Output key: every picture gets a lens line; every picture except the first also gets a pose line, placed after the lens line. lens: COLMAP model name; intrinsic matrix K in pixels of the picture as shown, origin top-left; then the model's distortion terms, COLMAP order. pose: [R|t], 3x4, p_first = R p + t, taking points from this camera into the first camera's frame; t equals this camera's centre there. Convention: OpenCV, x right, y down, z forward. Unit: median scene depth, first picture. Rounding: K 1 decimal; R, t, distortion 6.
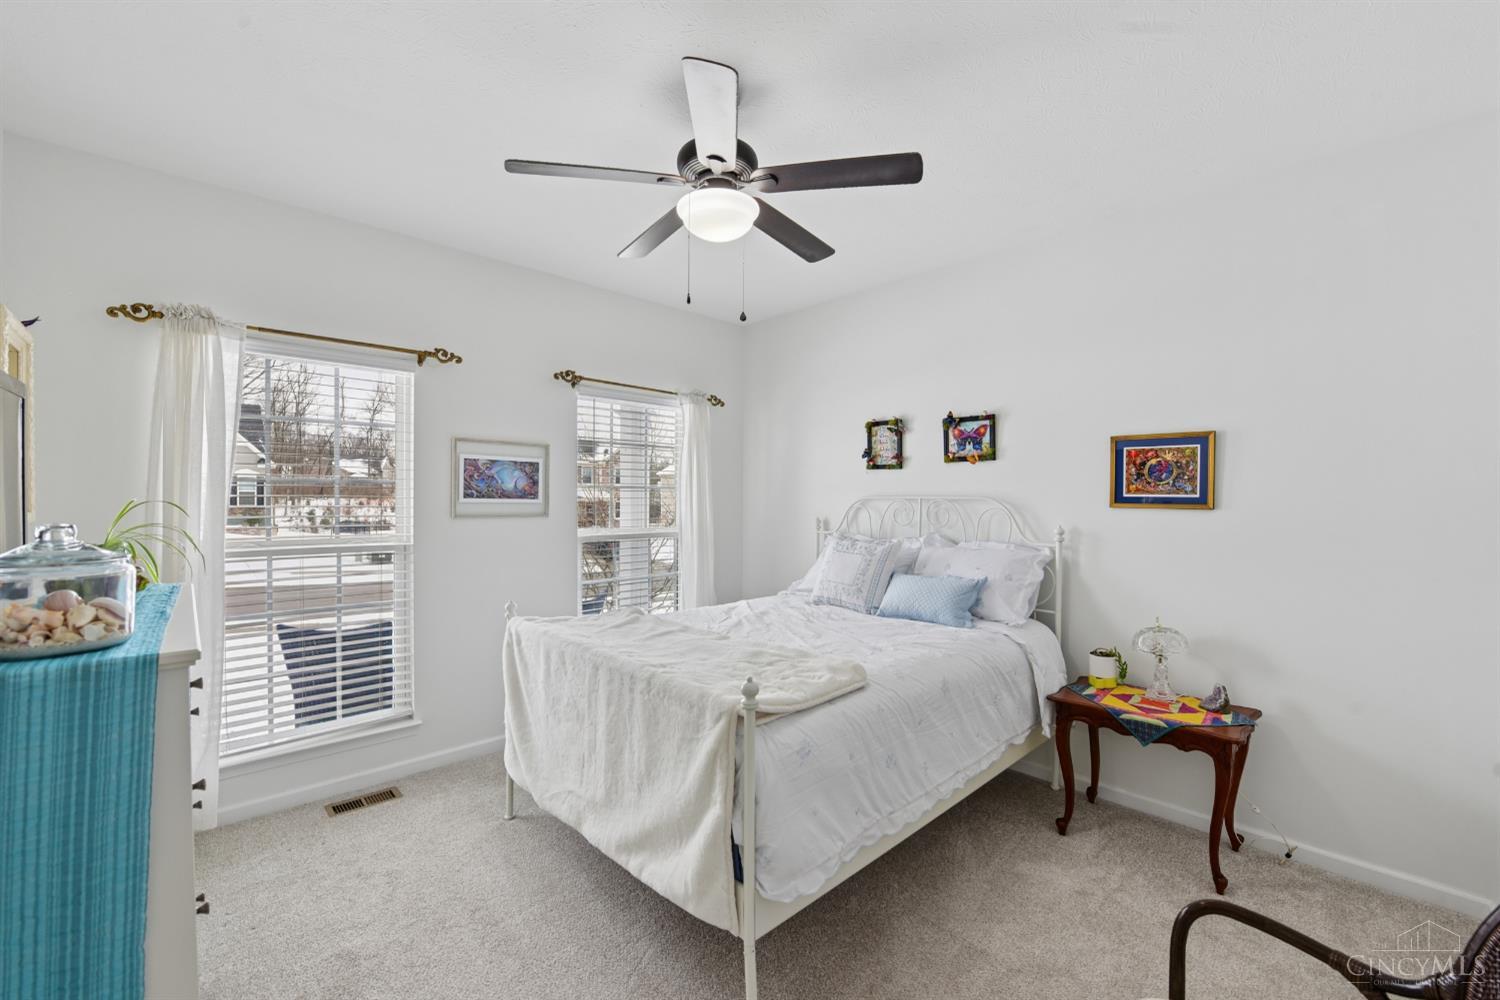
lens RADIAL K [[602.9, 0, 759.7], [0, 602.9, 495.3], [0, 0, 1]] dist [-0.016802, -0.000149]
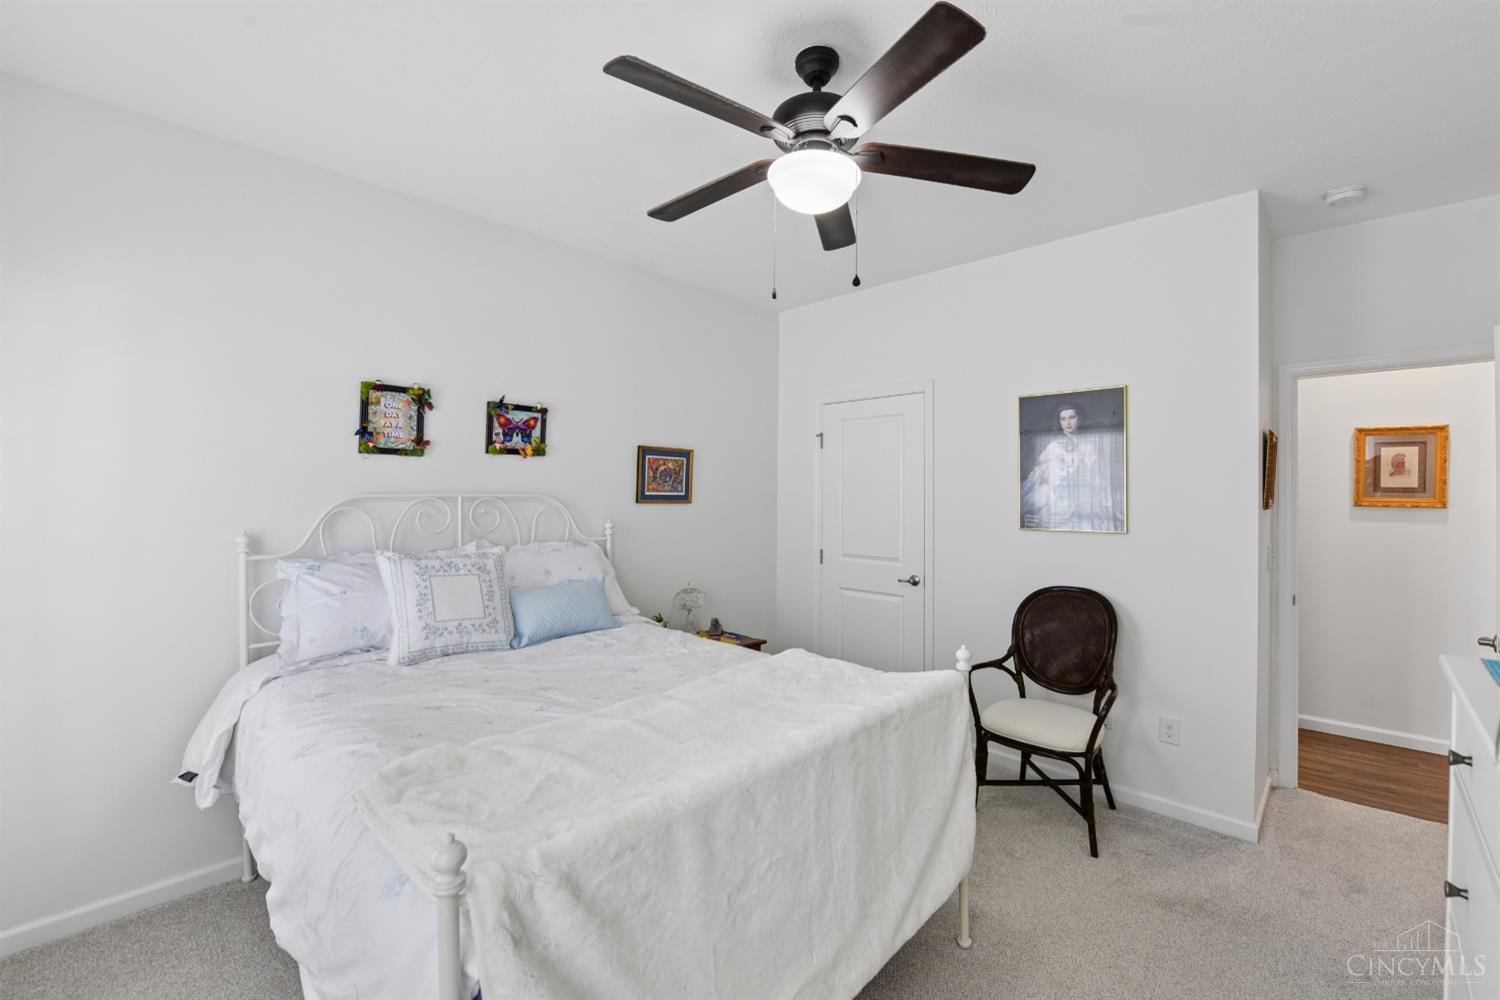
lens RADIAL K [[622.6, 0, 757.2], [0, 622.6, 503.0], [0, 0, 1]] dist [-0.013873, -0.000710]
pose [[-0.037608, -0.013222, 0.999205, -0.589597], [-0.000273, 0.999913, 0.013221, 0.002174], [-0.999293, 0.000224, -0.037608, 0.687870]]
